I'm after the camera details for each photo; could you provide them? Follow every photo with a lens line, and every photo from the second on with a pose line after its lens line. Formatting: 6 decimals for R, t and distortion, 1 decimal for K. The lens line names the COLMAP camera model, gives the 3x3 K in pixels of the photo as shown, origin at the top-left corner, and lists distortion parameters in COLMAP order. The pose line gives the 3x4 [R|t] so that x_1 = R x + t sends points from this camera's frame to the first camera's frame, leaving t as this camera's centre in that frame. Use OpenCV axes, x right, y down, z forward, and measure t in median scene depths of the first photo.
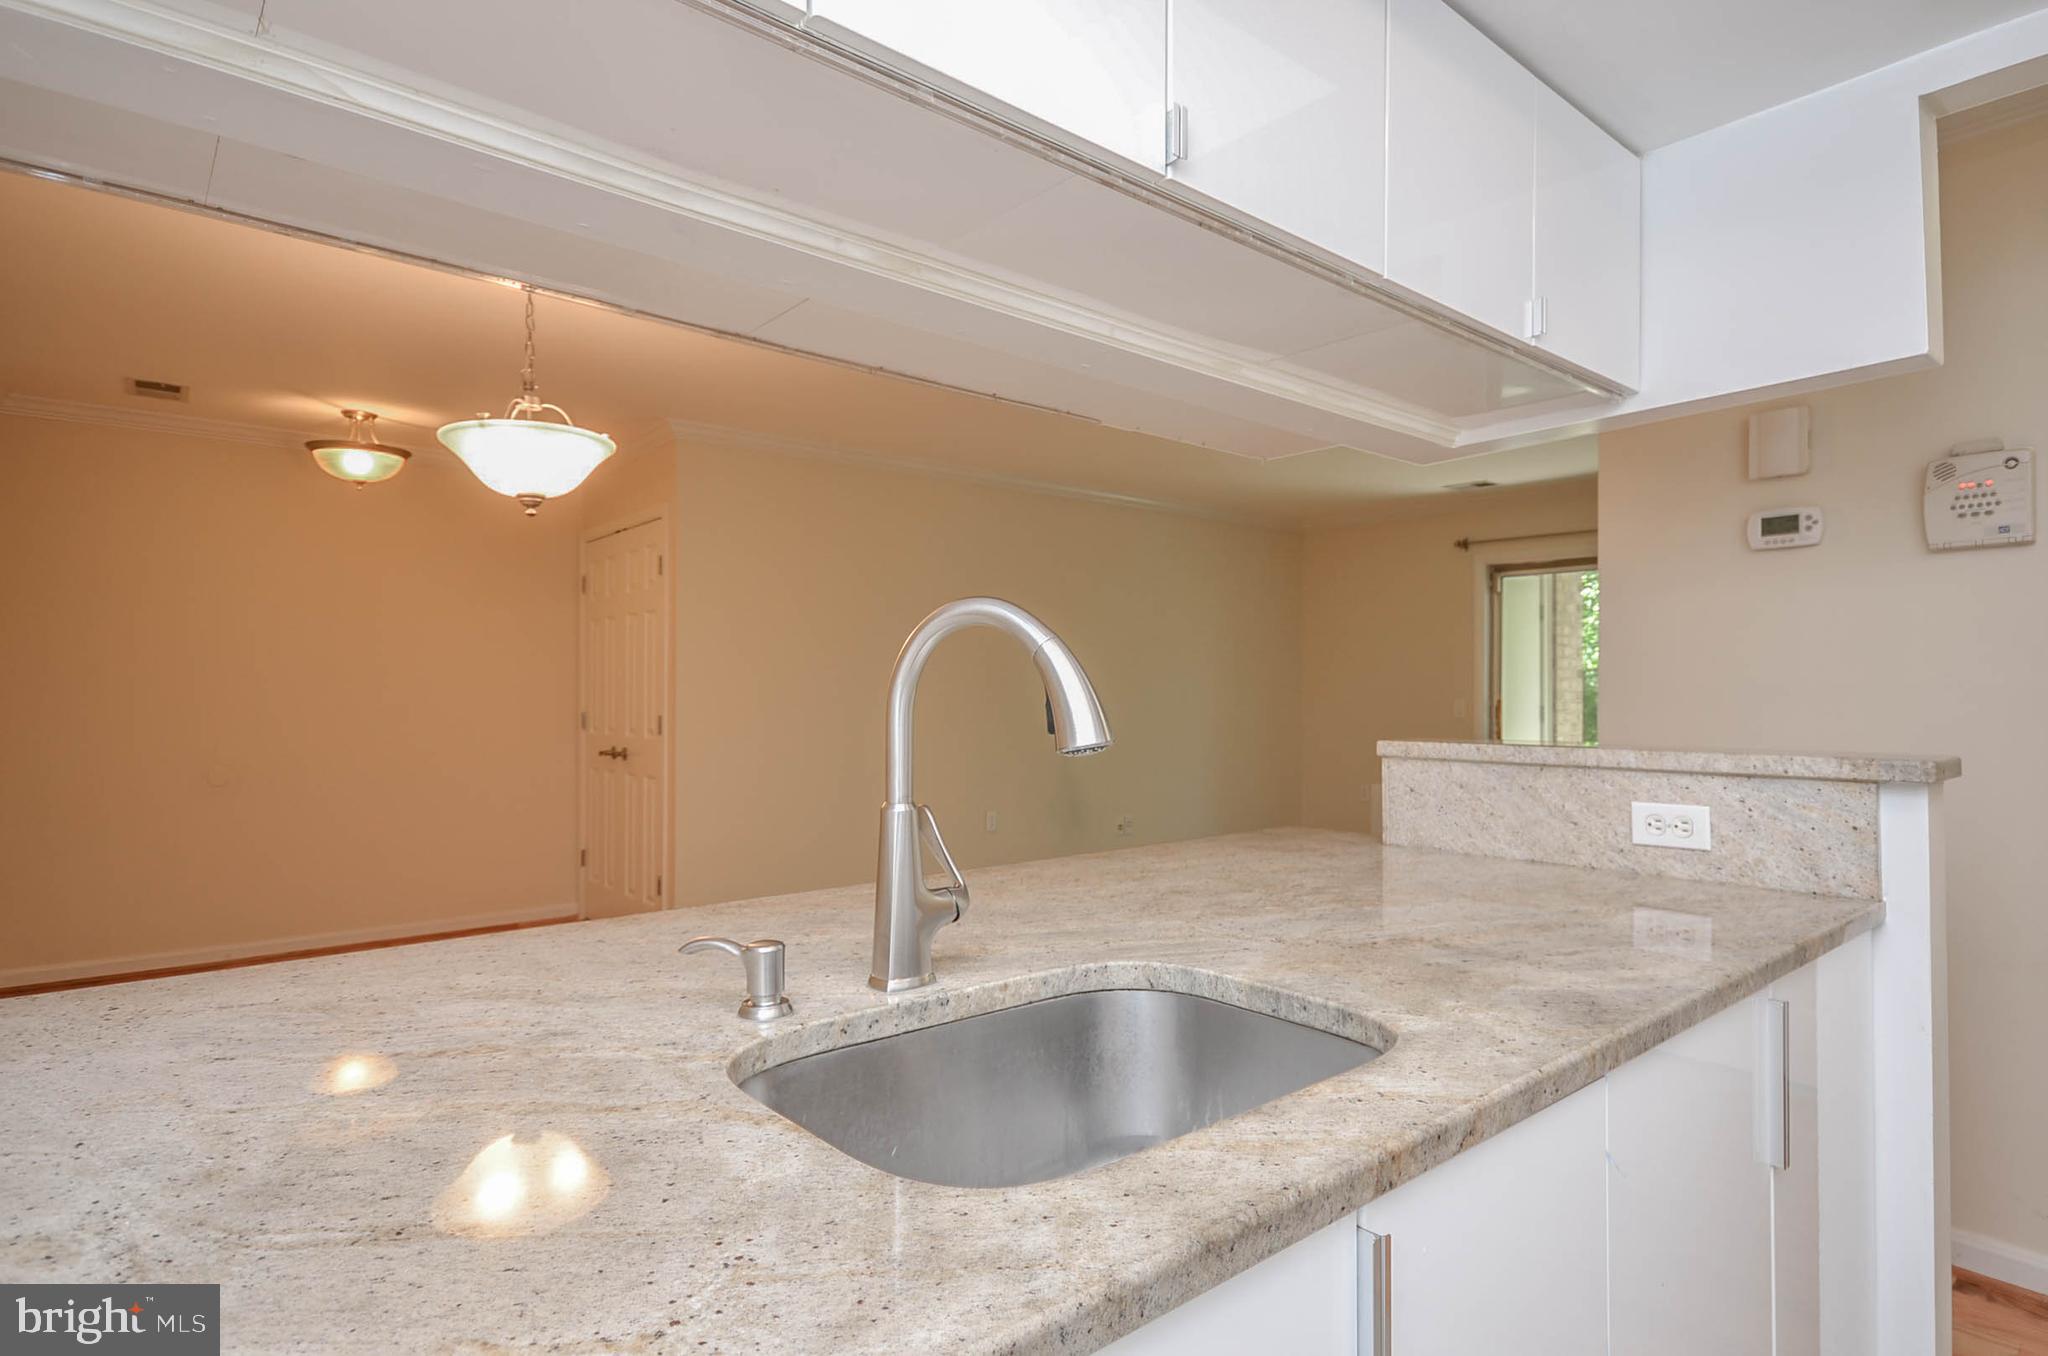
lens RADIAL K [[1097.2, 0, 1040.2], [0, 1097.2, 681.1], [0, 0, 1]] dist [0.016454, -0.005197]
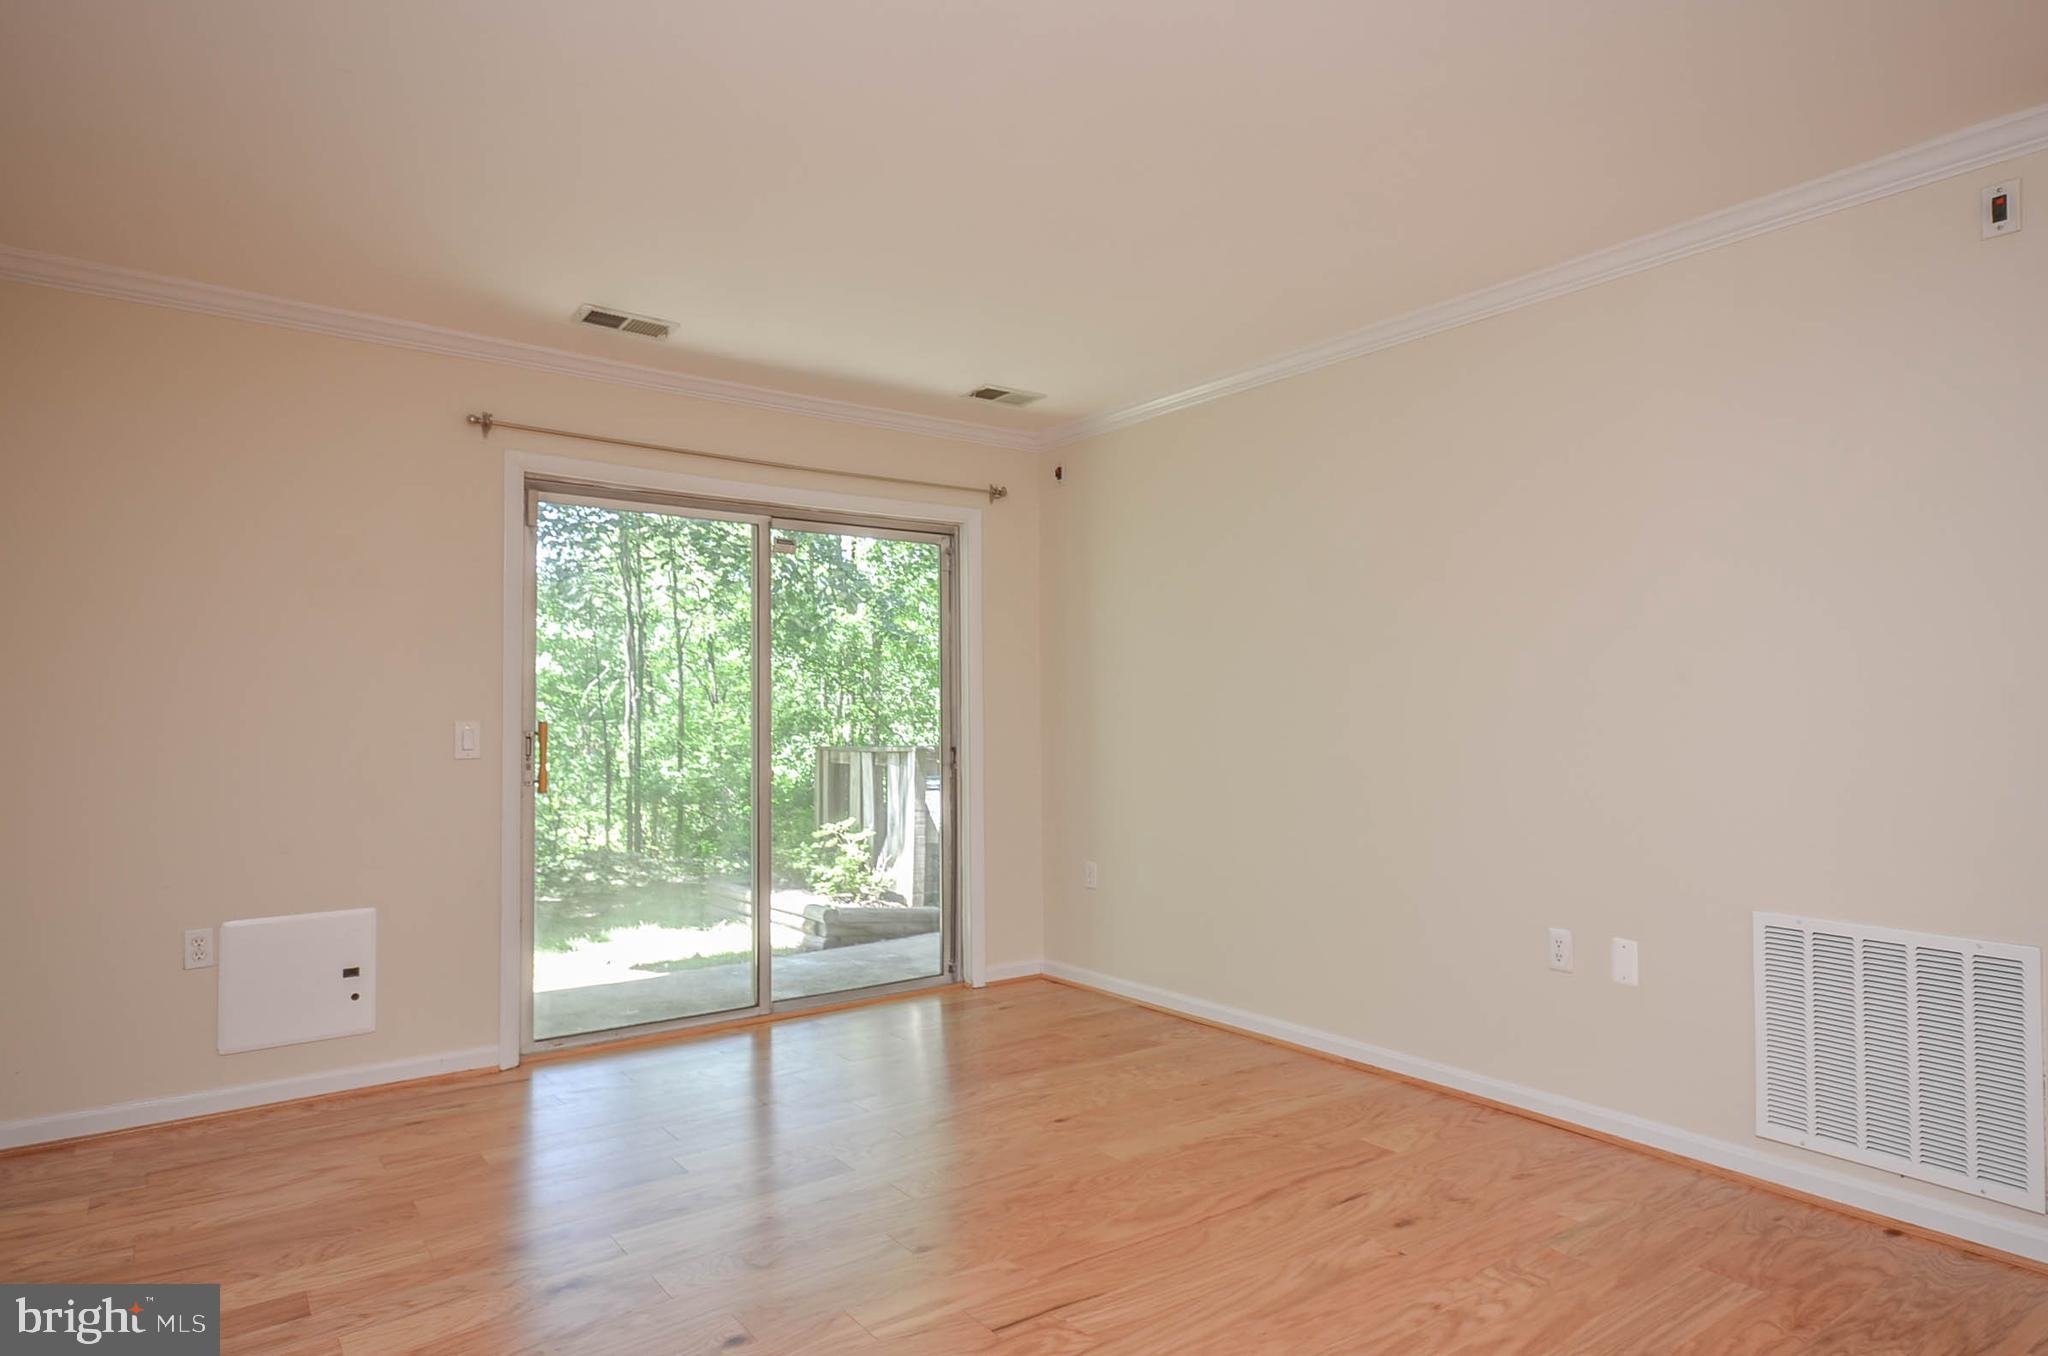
lens RADIAL K [[1167.0, 0, 1023.9], [0, 1167.0, 680.5], [0, 0, 1]] dist [0.002198, 0.010972]
pose [[0.048279, 0.029594, 0.998395, -0.575013], [-0.004805, 0.999556, -0.029396, 0.047116], [-0.998822, -0.003378, 0.048400, 2.700139]]
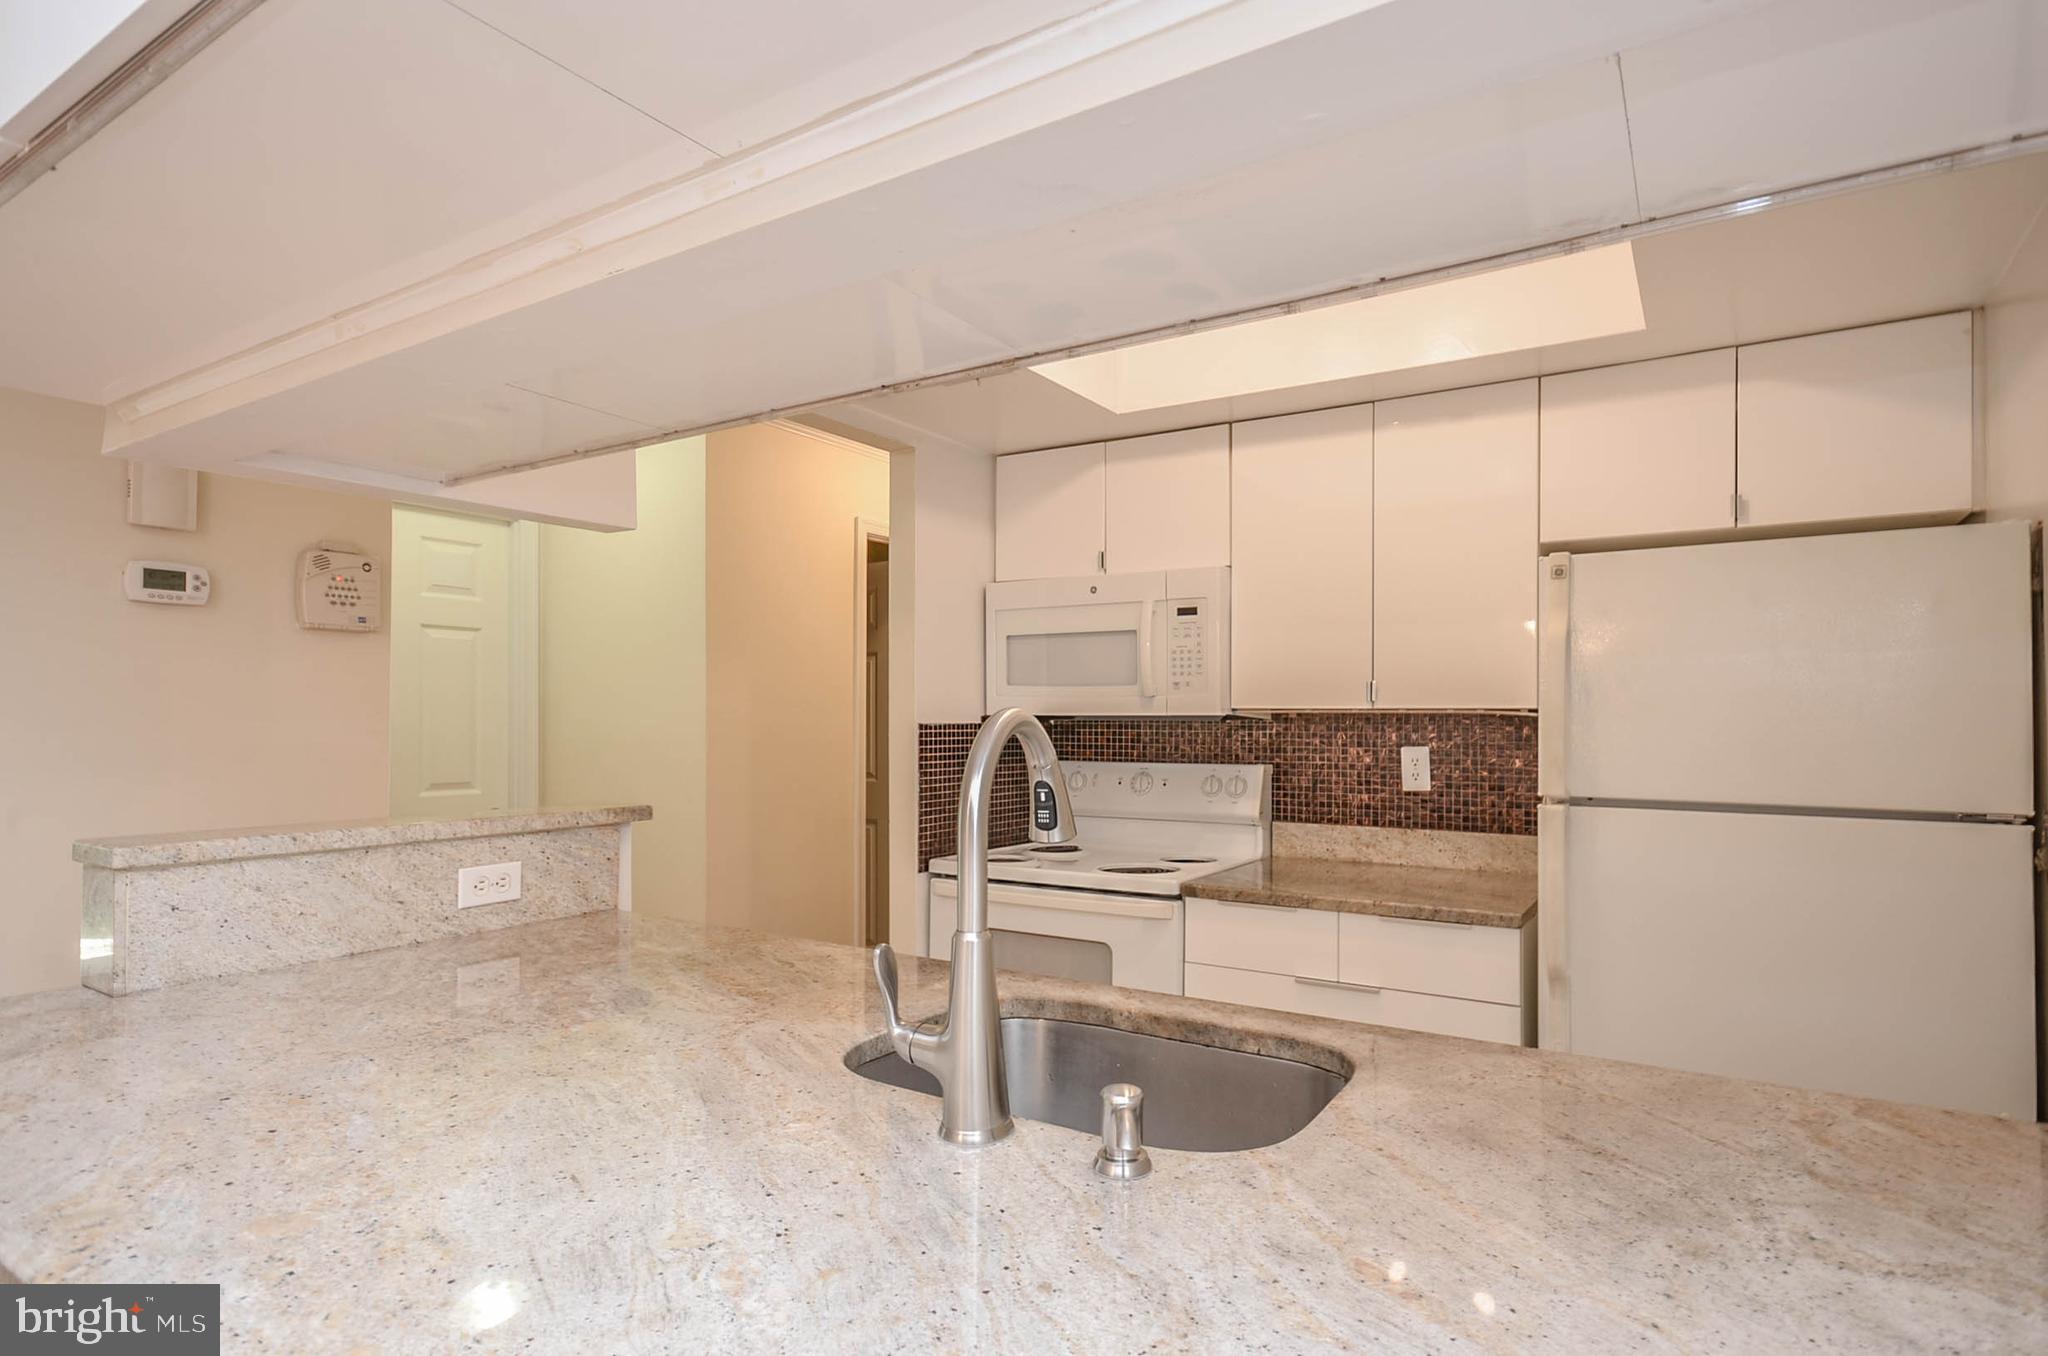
lens RADIAL K [[1097.2, 0, 1050.0], [0, 1097.2, 712.0], [0, 0, 1]] dist [0.016454, -0.005197]
pose [[-0.320890, 0.005277, 0.947102, -0.652638], [-0.012596, 0.999872, -0.009838, -0.038621], [-0.947033, -0.015086, -0.320783, 0.807391]]
